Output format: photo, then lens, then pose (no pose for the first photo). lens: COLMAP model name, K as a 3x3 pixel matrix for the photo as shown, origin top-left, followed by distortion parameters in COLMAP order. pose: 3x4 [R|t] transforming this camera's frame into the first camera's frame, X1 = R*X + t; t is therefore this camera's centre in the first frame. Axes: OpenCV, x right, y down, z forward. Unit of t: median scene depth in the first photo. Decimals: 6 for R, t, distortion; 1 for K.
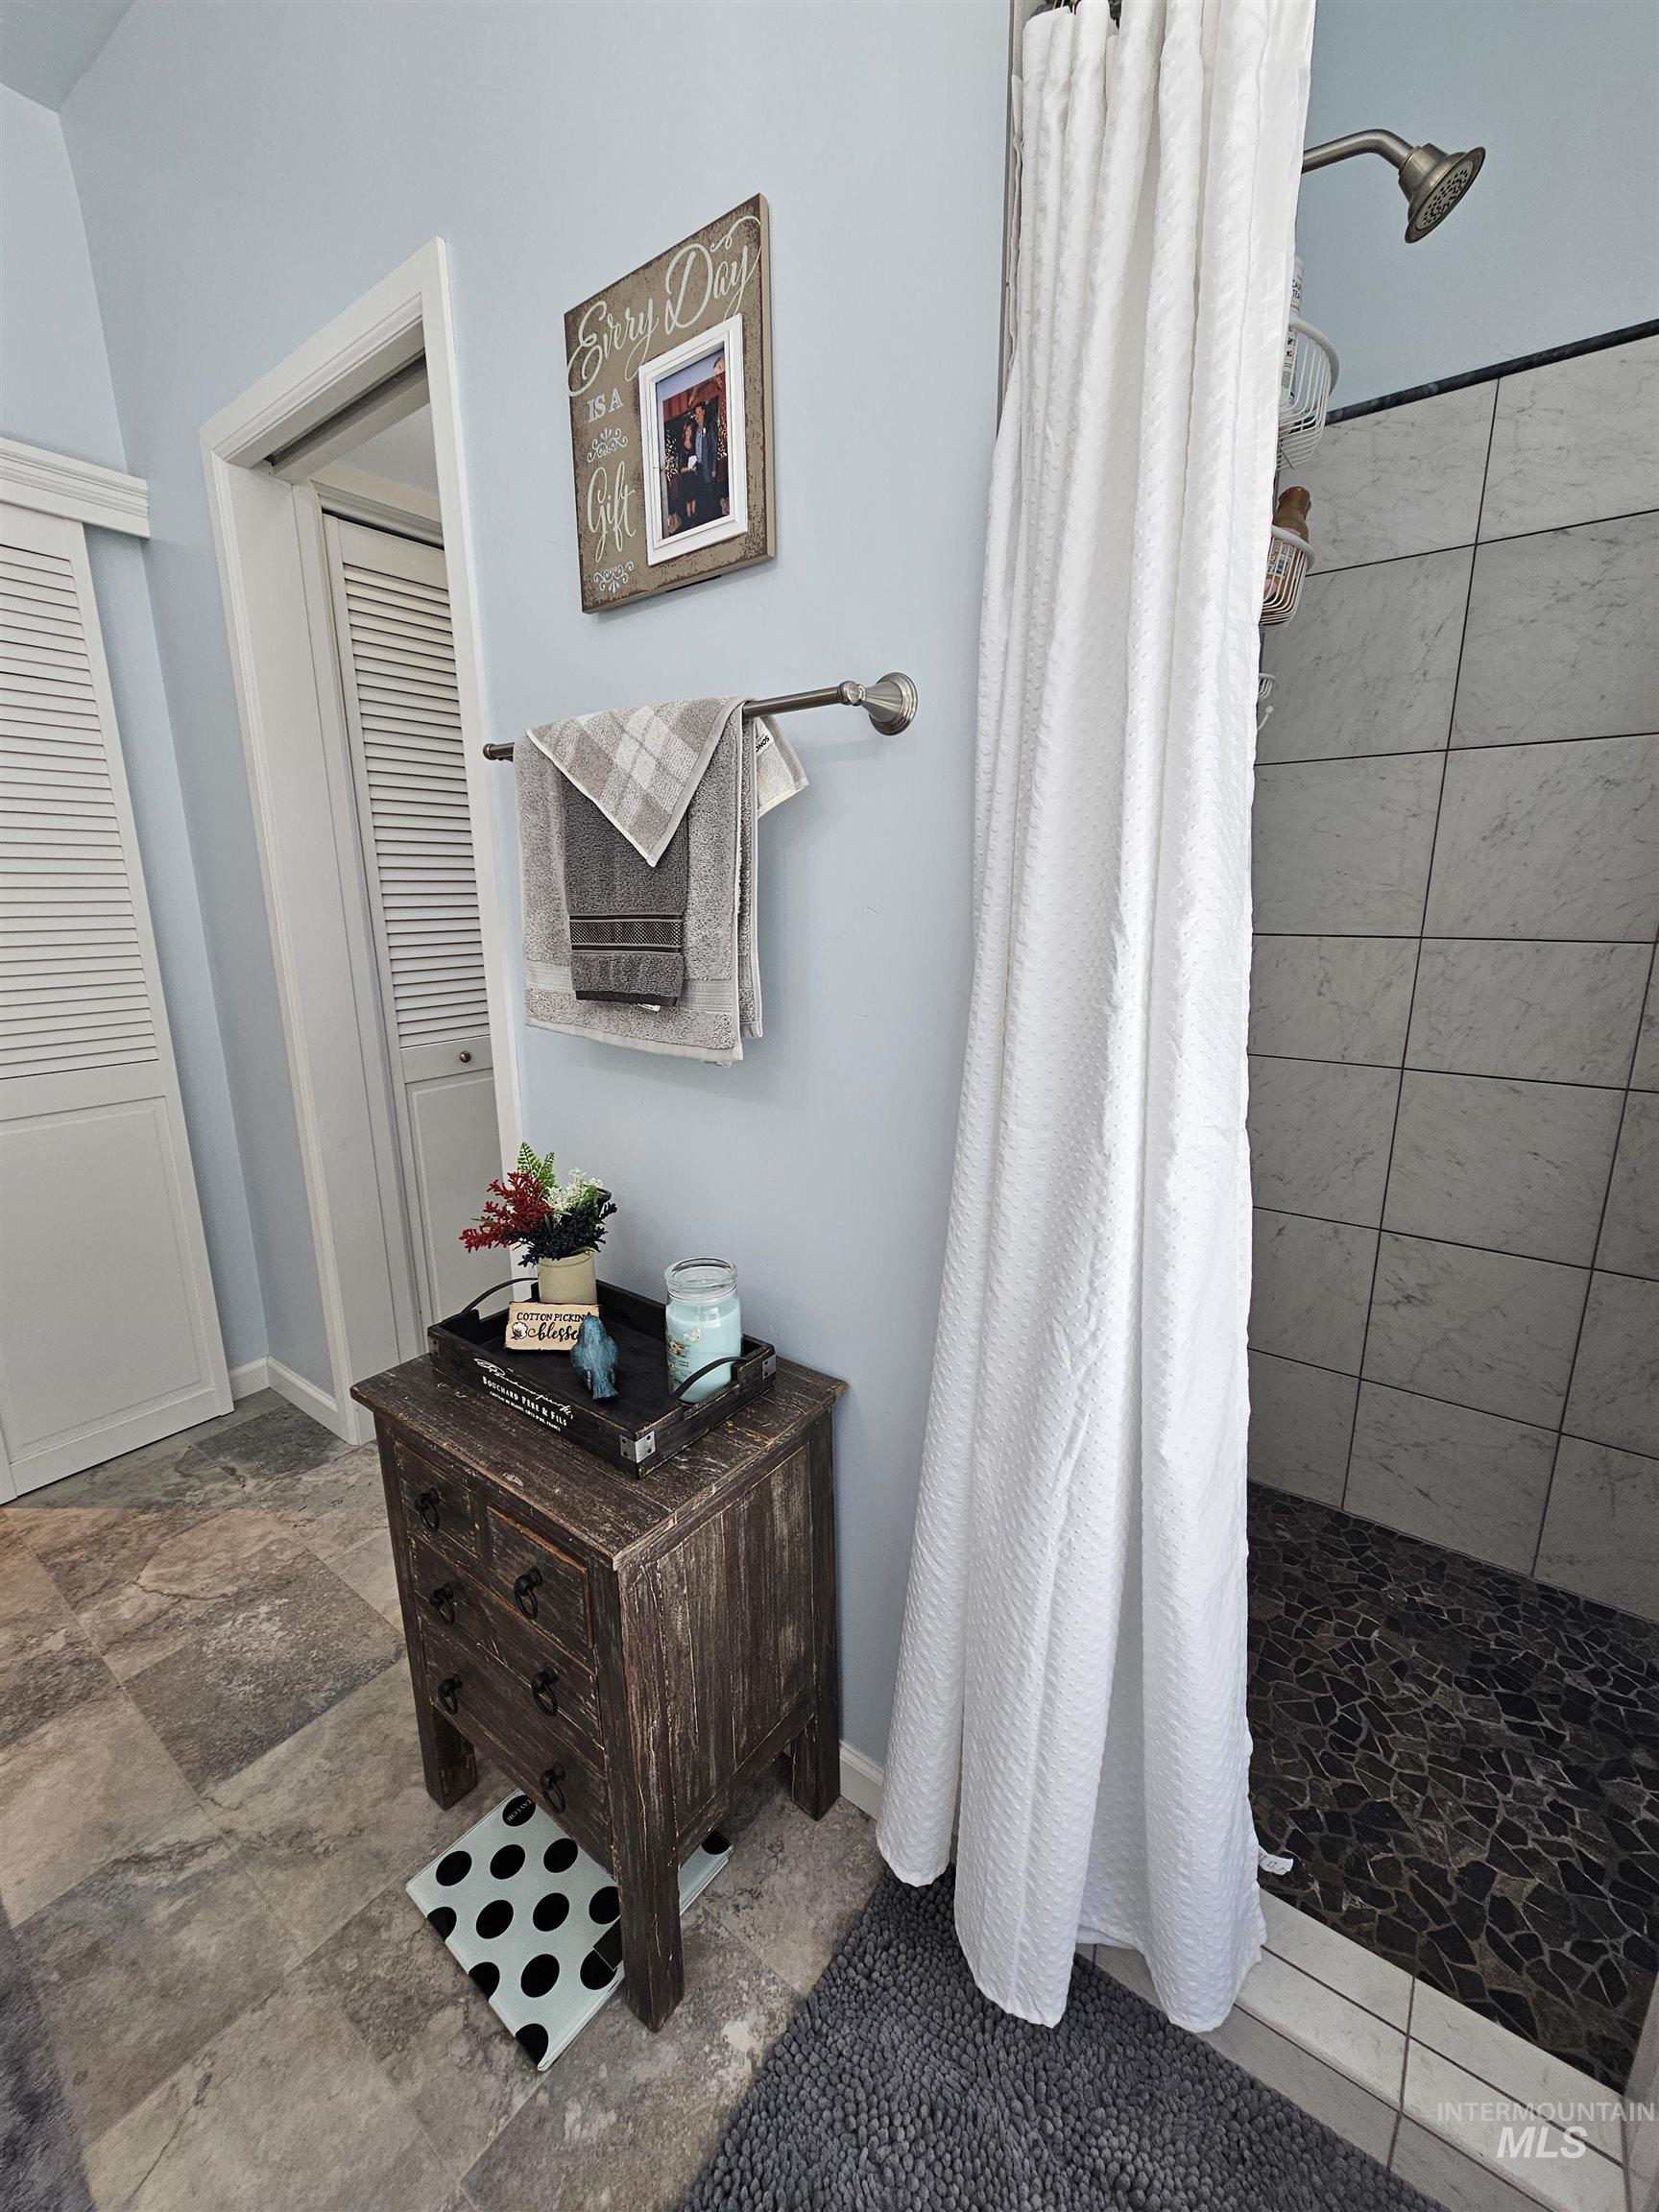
lens RADIAL K [[911.4, 0, 836.8], [0, 911.4, 1101.8], [0, 0, 1]] dist [0.001320, -0.000459]
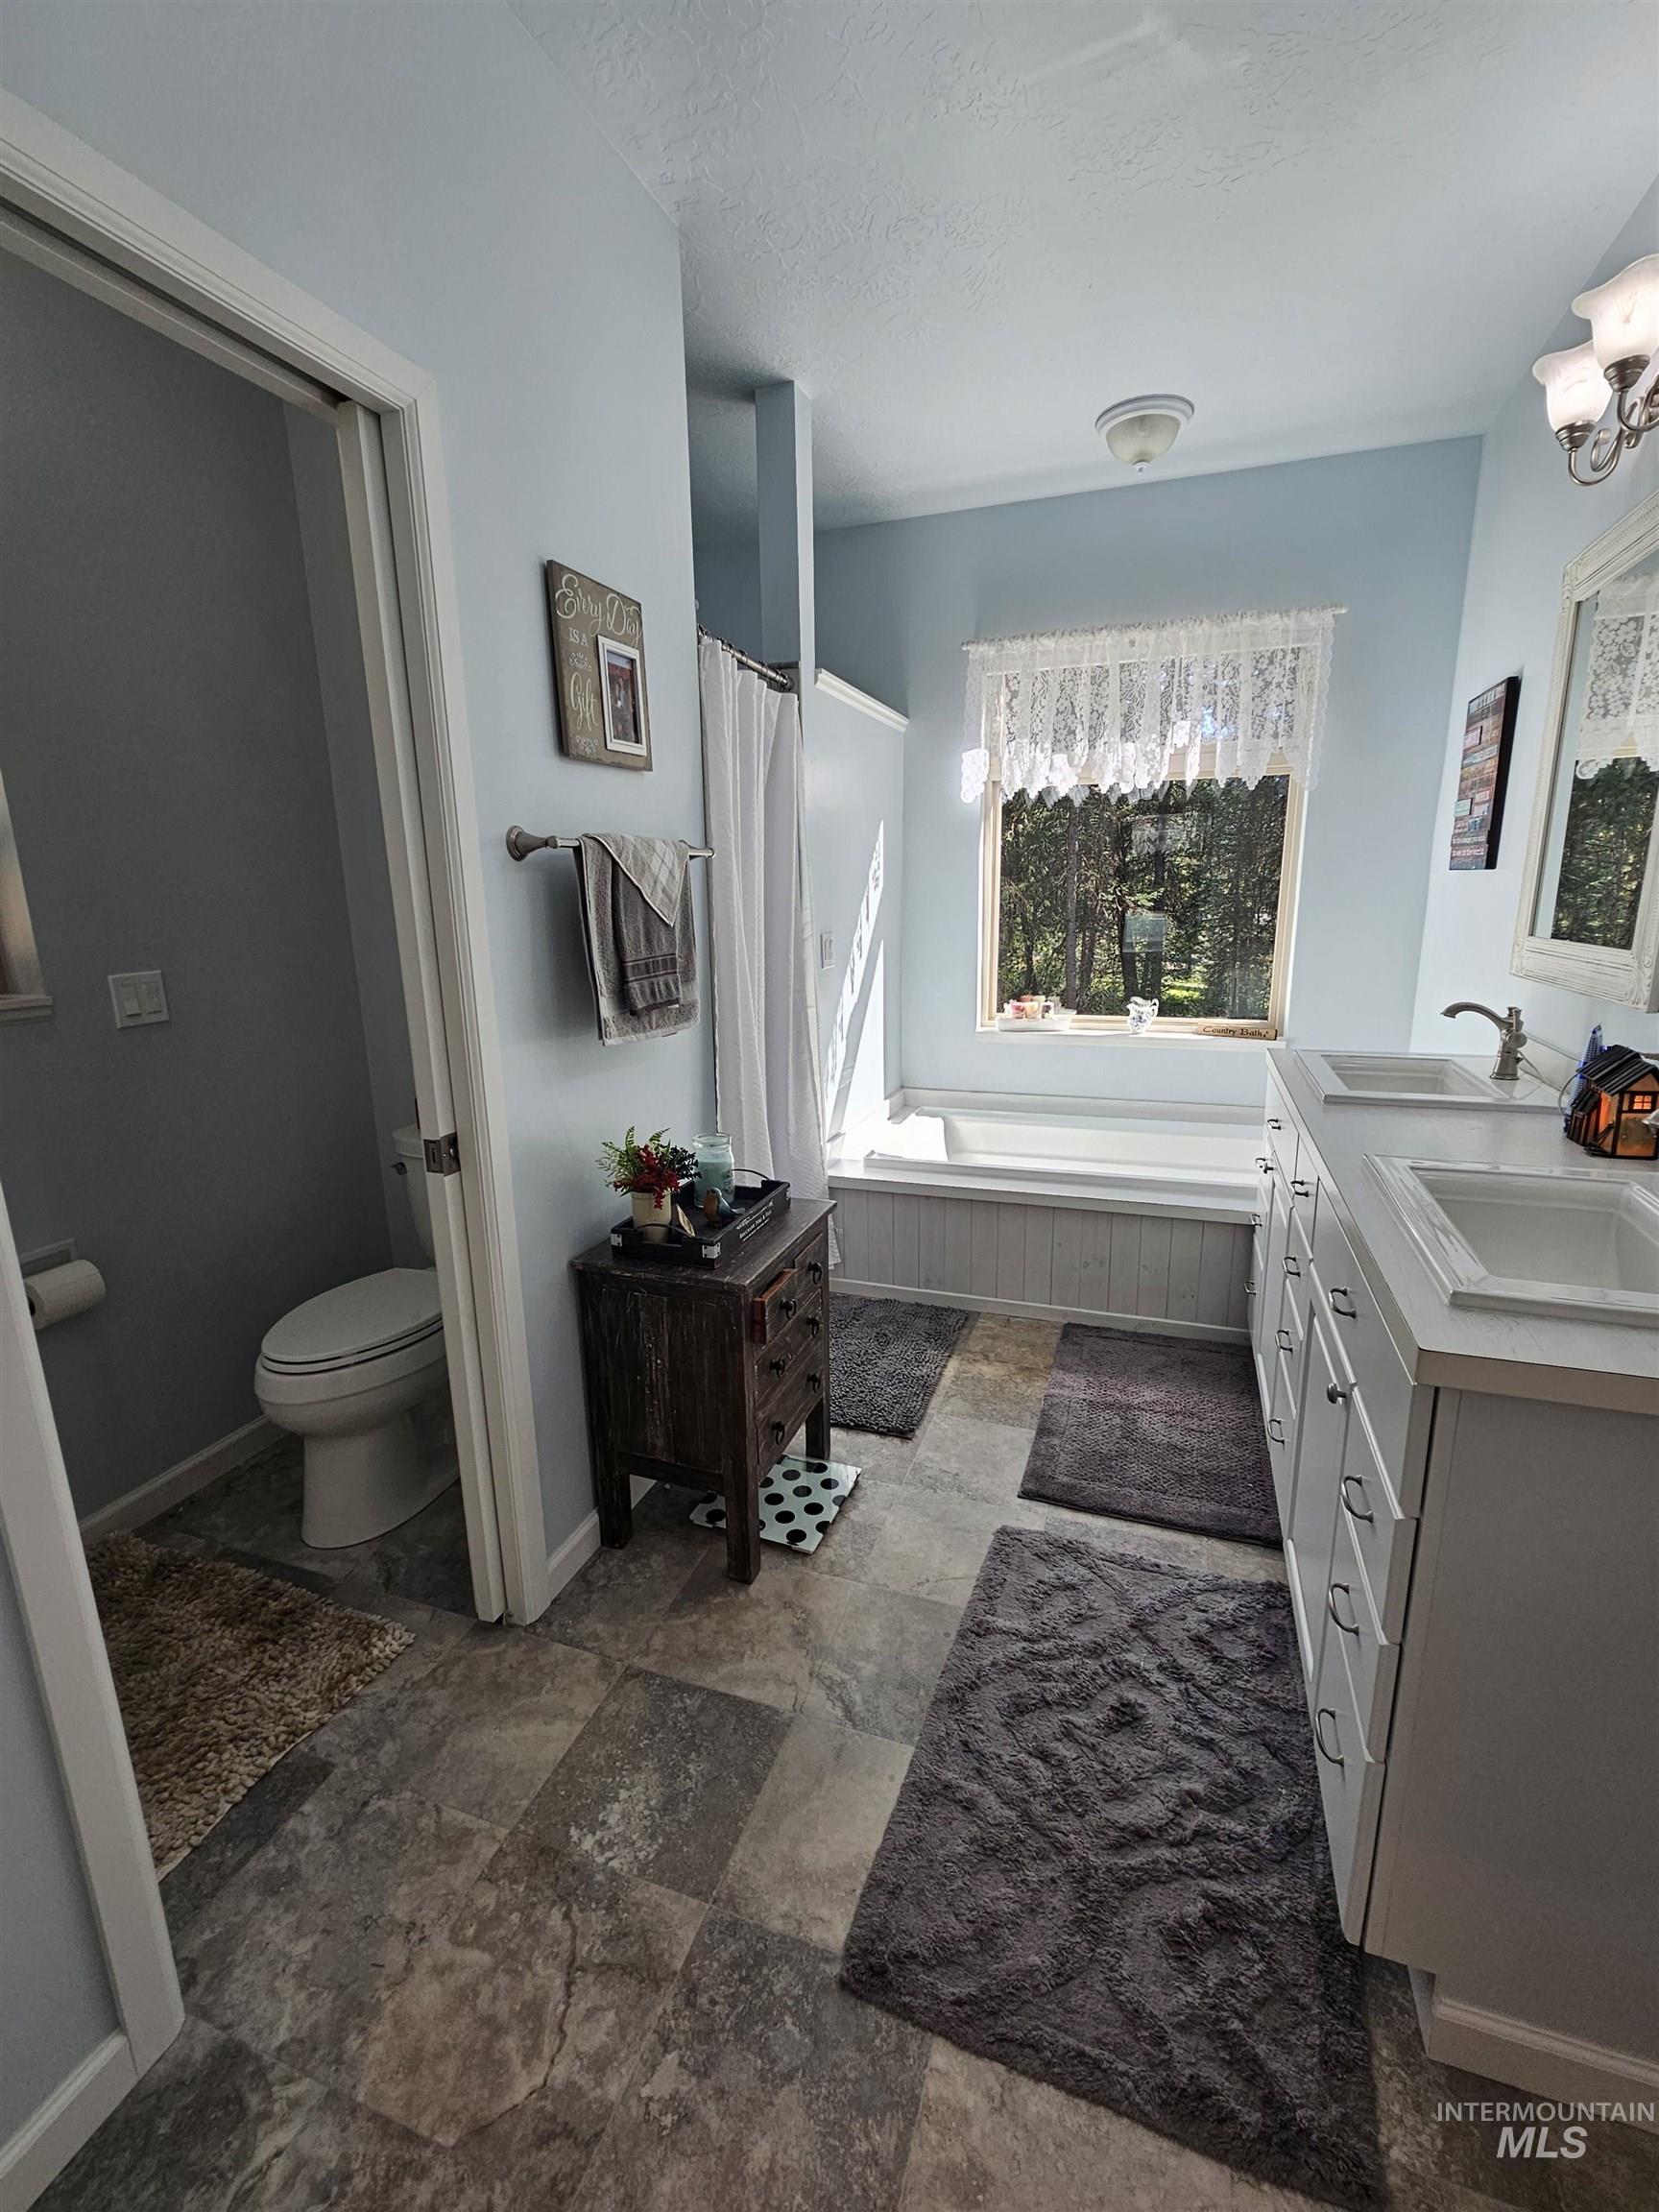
lens RADIAL K [[911.4, 0, 836.8], [0, 911.4, 1101.8], [0, 0, 1]] dist [0.001320, -0.000459]
pose [[-0.291822, -0.204785, 0.934293, -1.991526], [0.237593, 0.930673, 0.278203, -0.351433], [-0.926493, 0.303167, -0.222935, 1.171131]]
